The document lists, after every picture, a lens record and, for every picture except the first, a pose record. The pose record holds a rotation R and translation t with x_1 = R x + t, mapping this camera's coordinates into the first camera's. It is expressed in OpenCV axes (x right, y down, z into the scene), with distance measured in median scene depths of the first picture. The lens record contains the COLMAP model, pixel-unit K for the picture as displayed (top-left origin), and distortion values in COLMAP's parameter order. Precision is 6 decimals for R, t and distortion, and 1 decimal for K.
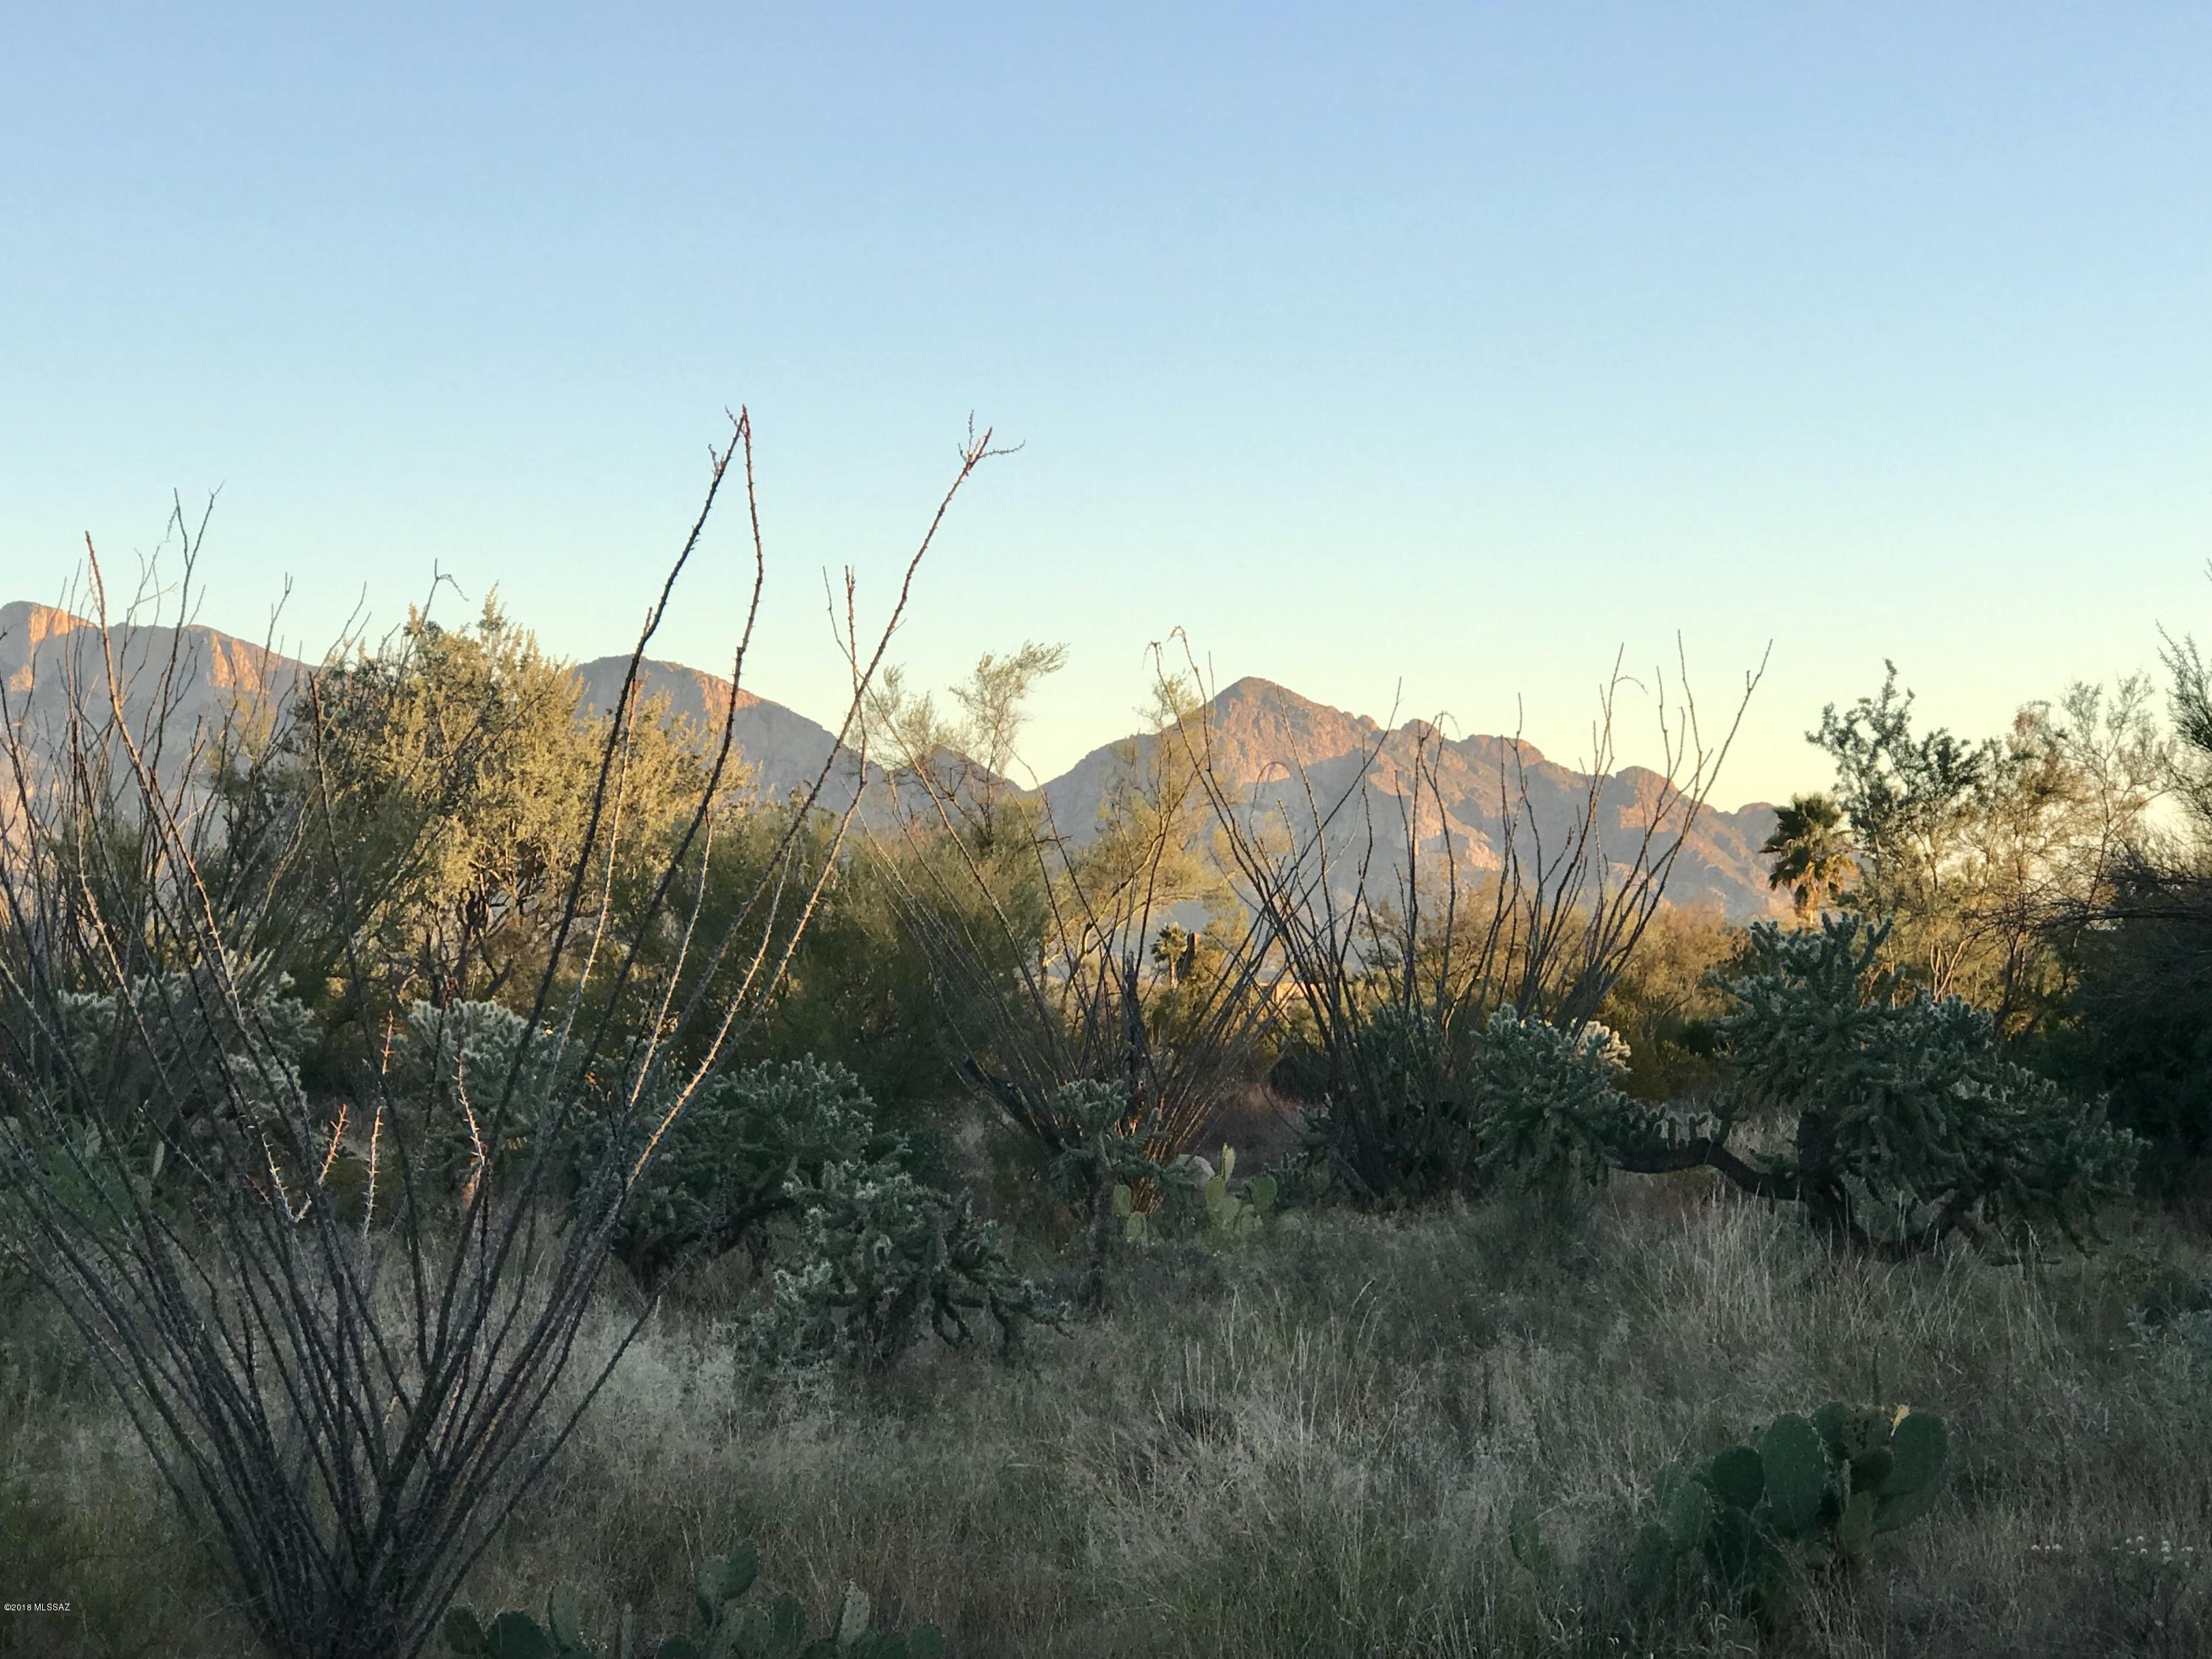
lens RADIAL K [[4396.4, 0, 1085.7], [0, 4396.4, 837.4], [0, 0, 1]] dist [0.060884, 0.000000]
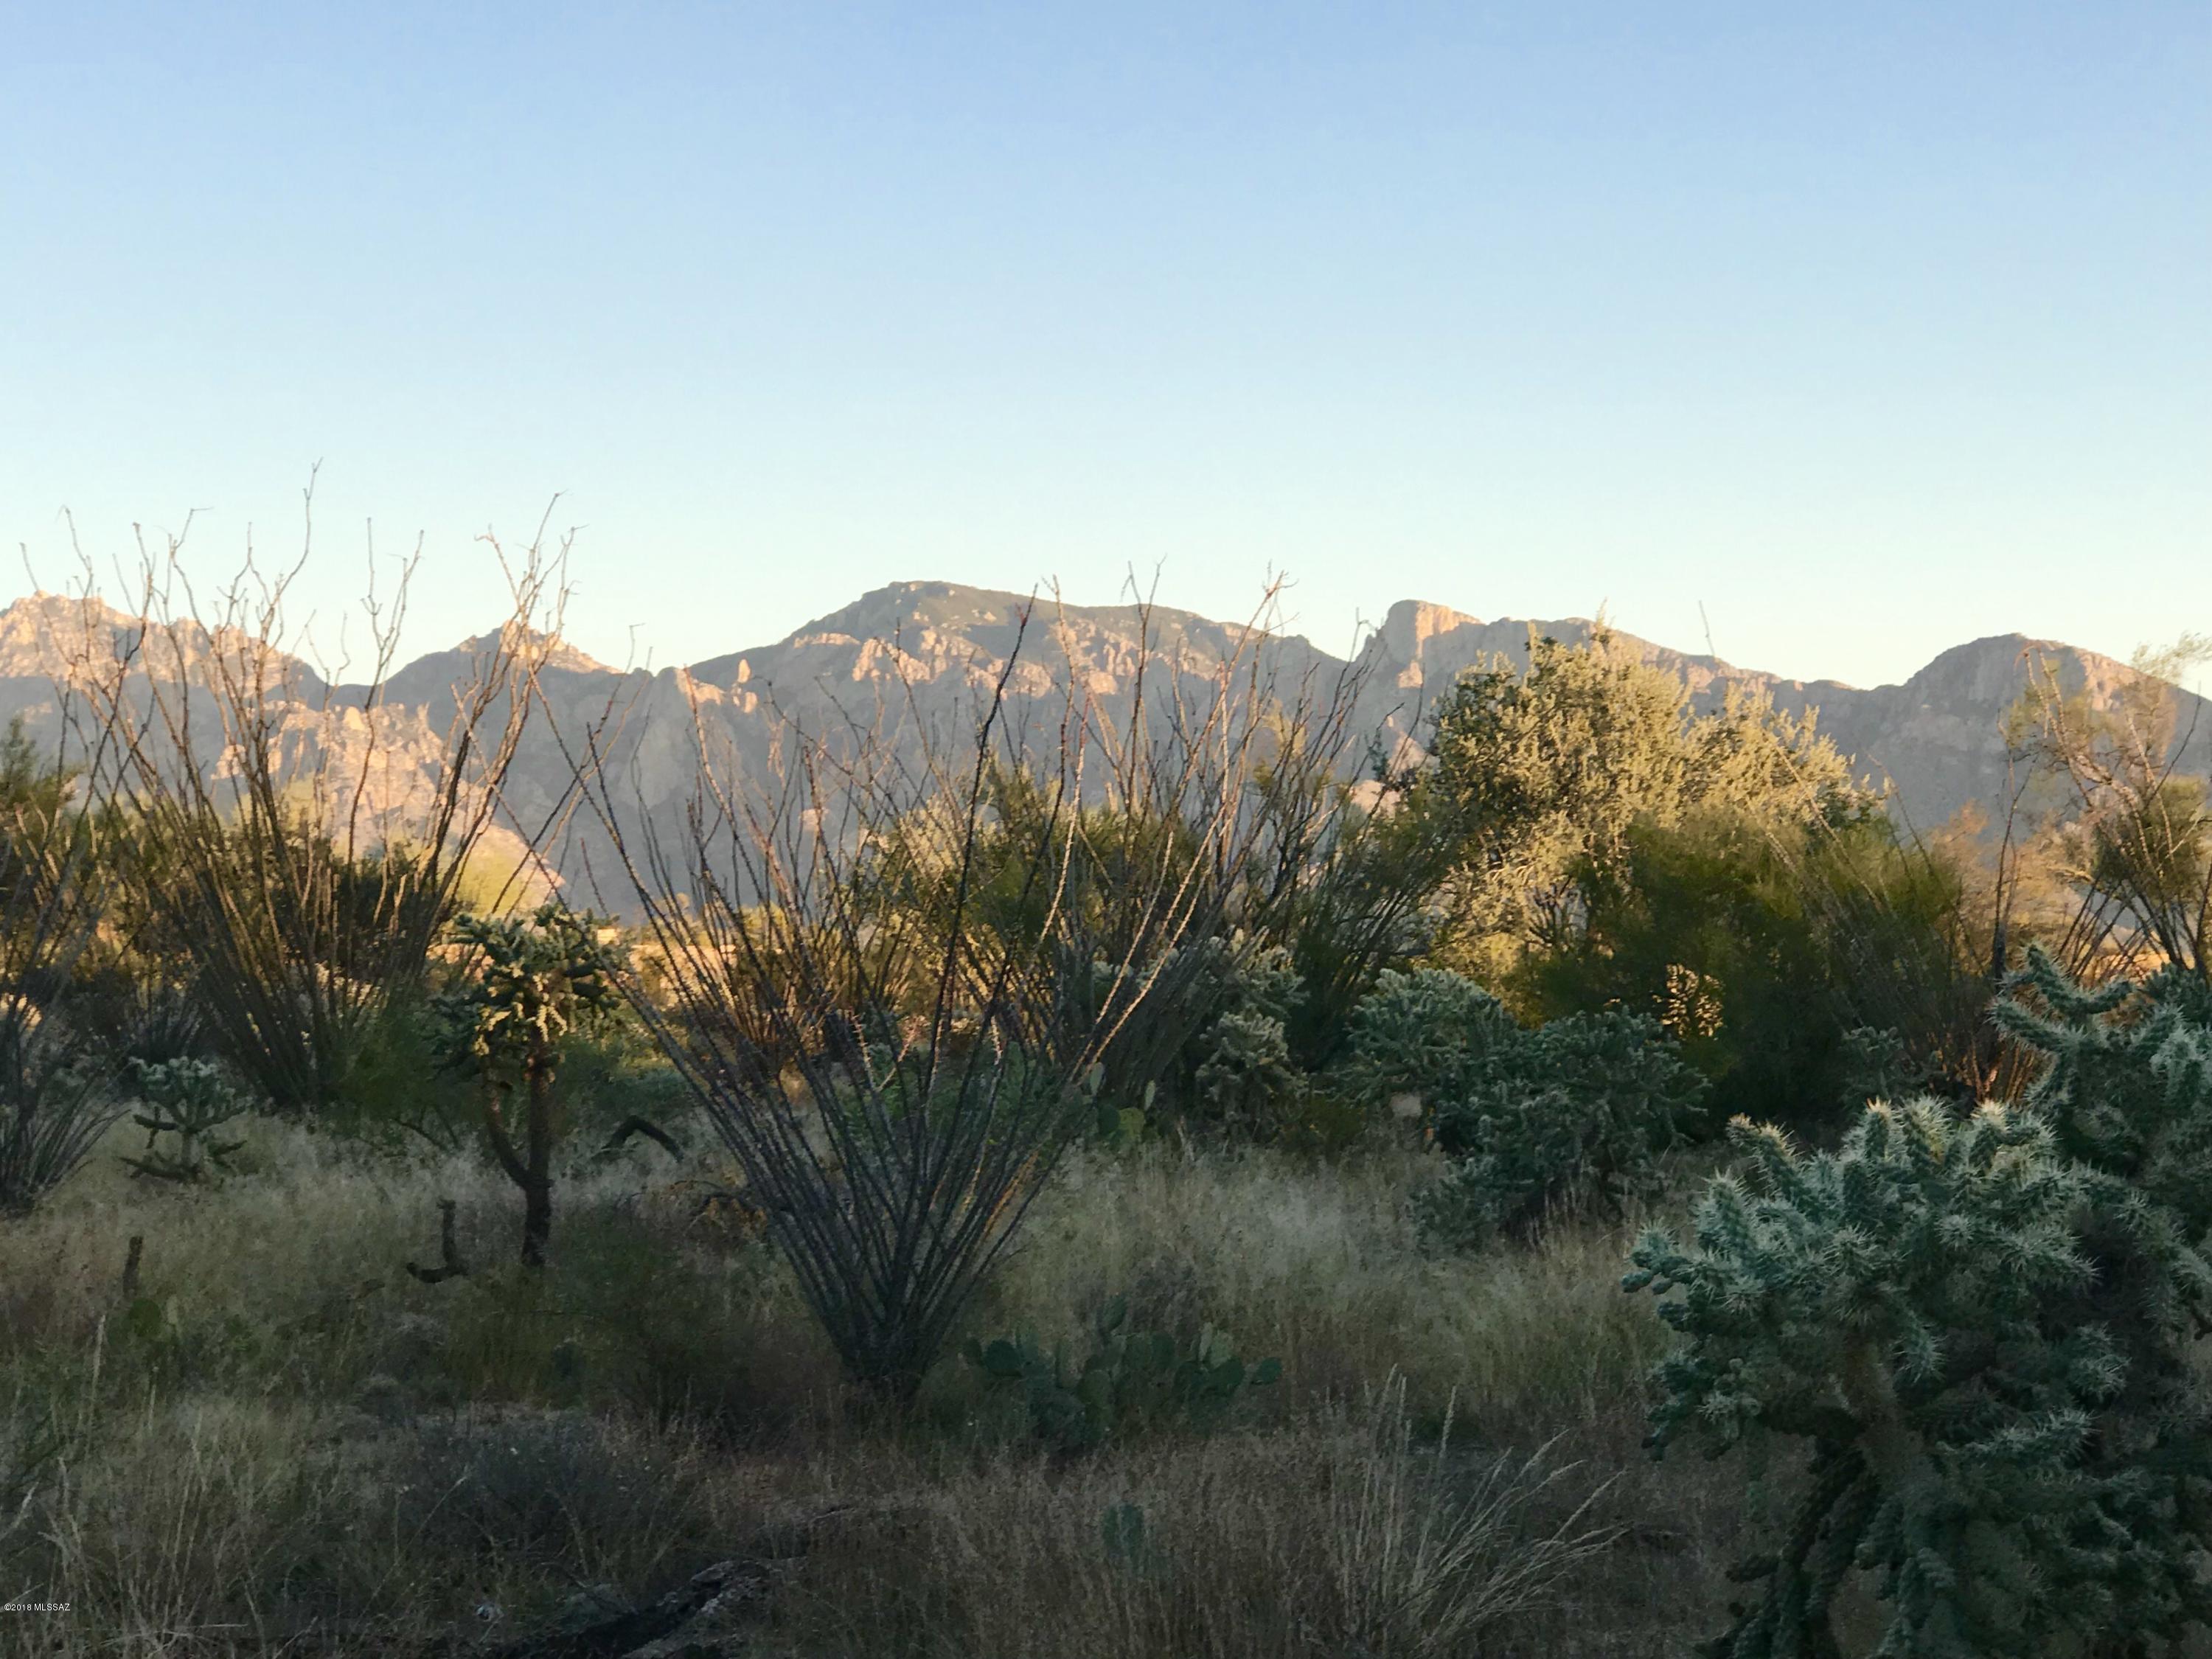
lens RADIAL K [[4396.4, 0, 1141.7], [0, 4396.4, 858.2], [0, 0, 1]] dist [0.060884, 0.000000]
pose [[0.953457, -0.014648, -0.301173, 0.150881], [0.016631, 0.999854, 0.004021, 0.000732], [0.301070, -0.008843, 0.953561, -0.176752]]
